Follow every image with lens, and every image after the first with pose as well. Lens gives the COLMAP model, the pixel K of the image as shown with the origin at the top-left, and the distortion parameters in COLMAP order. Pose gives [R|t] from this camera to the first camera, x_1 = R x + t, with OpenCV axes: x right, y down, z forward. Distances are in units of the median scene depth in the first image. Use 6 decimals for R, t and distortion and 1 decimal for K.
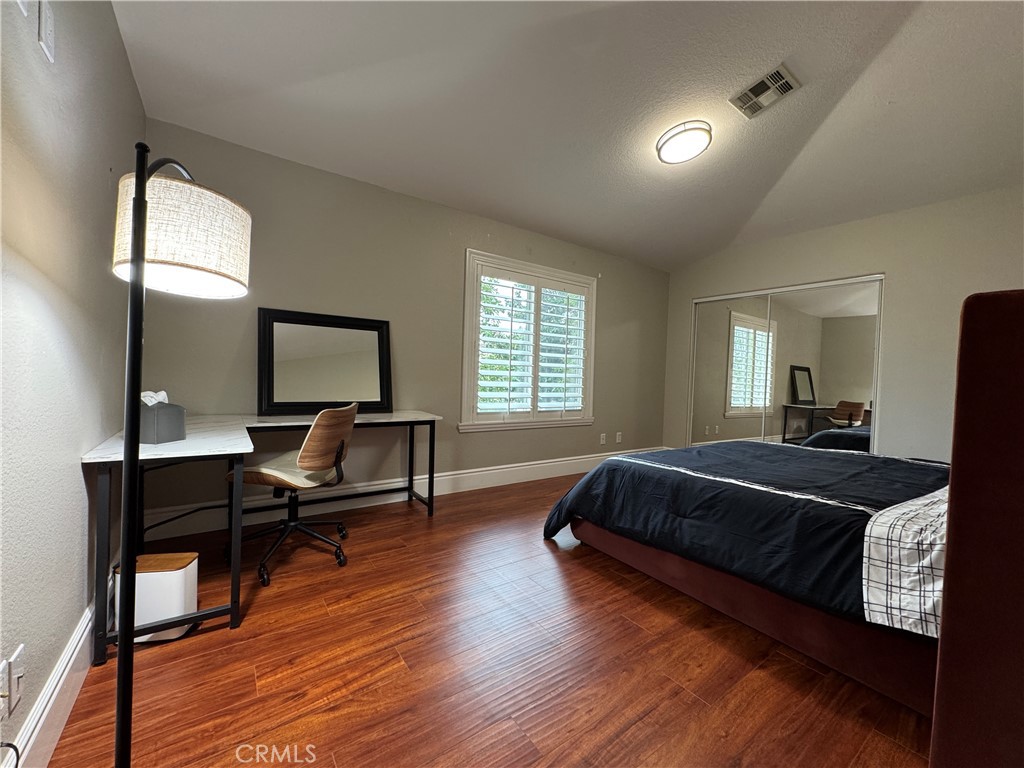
lens RADIAL K [[408.3, 0, 511.9], [0, 408.3, 386.3], [0, 0, 1]] dist [-0.002310, 0.001200]
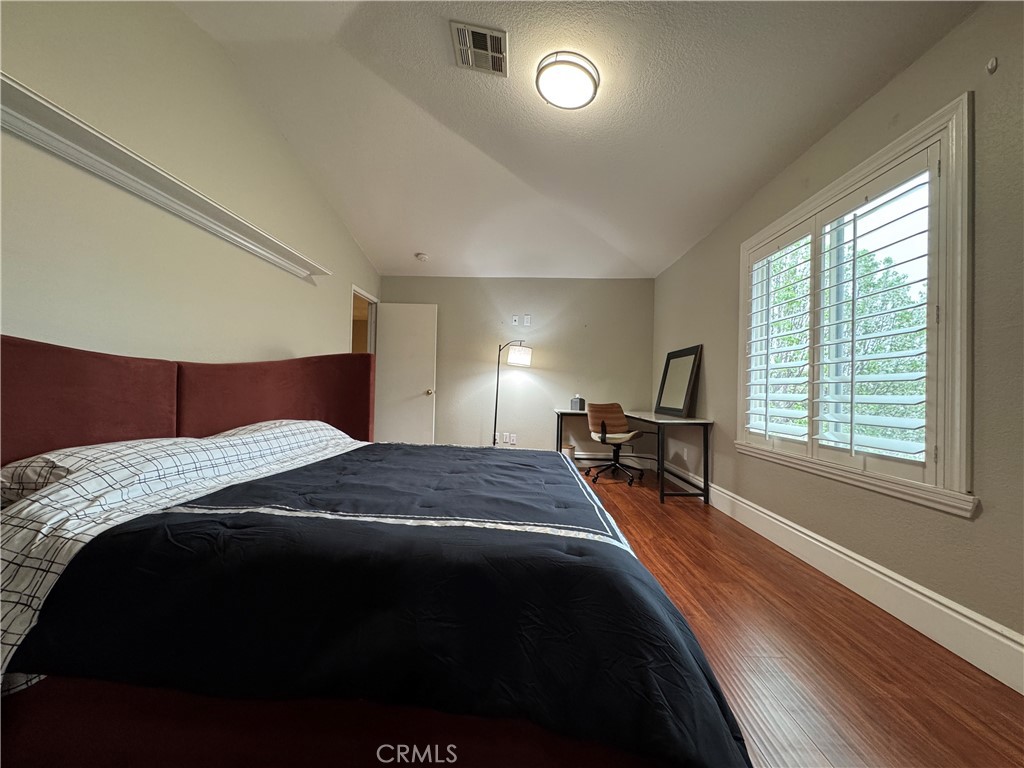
lens RADIAL K [[408.3, 0, 511.9], [0, 408.3, 386.3], [0, 0, 1]] dist [-0.002310, 0.001200]
pose [[-0.606799, -0.052940, -0.793091, 0.813827], [-0.061155, 0.997931, -0.019824, 0.018588], [0.792500, 0.036472, -0.608781, 1.060064]]
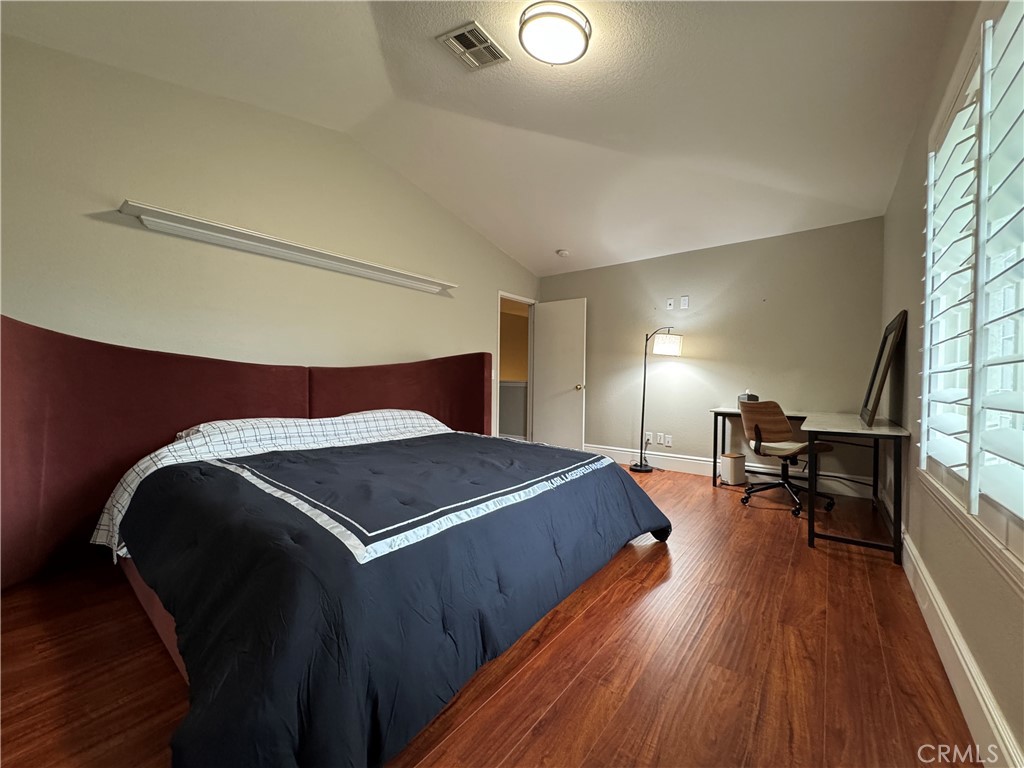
lens RADIAL K [[408.3, 0, 511.9], [0, 408.3, 386.3], [0, 0, 1]] dist [-0.002310, 0.001200]
pose [[-0.960029, -0.040311, -0.276982, 0.491042], [-0.050481, 0.998284, 0.029682, -0.003359], [0.275310, 0.042477, -0.960417, 1.254980]]
